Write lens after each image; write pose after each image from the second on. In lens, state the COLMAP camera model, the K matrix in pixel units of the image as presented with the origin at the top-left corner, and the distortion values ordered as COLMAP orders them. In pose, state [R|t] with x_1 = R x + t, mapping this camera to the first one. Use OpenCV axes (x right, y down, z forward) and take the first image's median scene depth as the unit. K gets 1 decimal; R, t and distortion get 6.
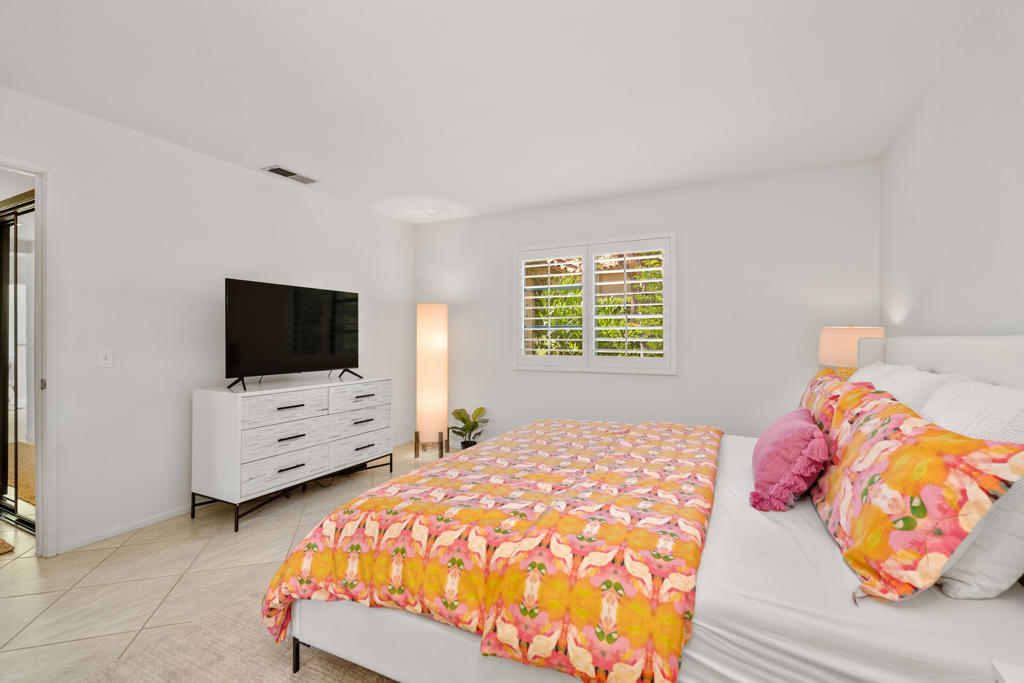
lens RADIAL K [[467.1, 0, 506.2], [0, 467.1, 331.9], [0, 0, 1]] dist [0.006553, 0.001216]
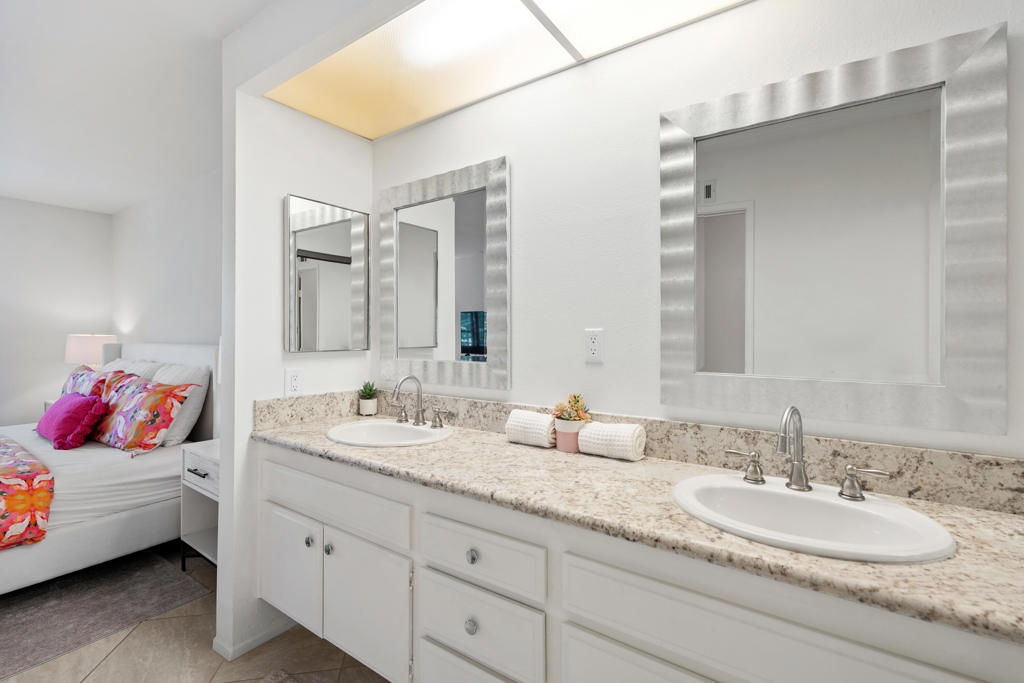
lens RADIAL K [[467.1, 0, 508.8], [0, 467.1, 331.9], [0, 0, 1]] dist [0.006553, 0.001216]
pose [[0.147215, 0.003392, 0.989099, -1.289222], [-0.008749, 0.999959, -0.002127, -0.080017], [-0.989066, -0.008341, 0.147238, -1.194490]]
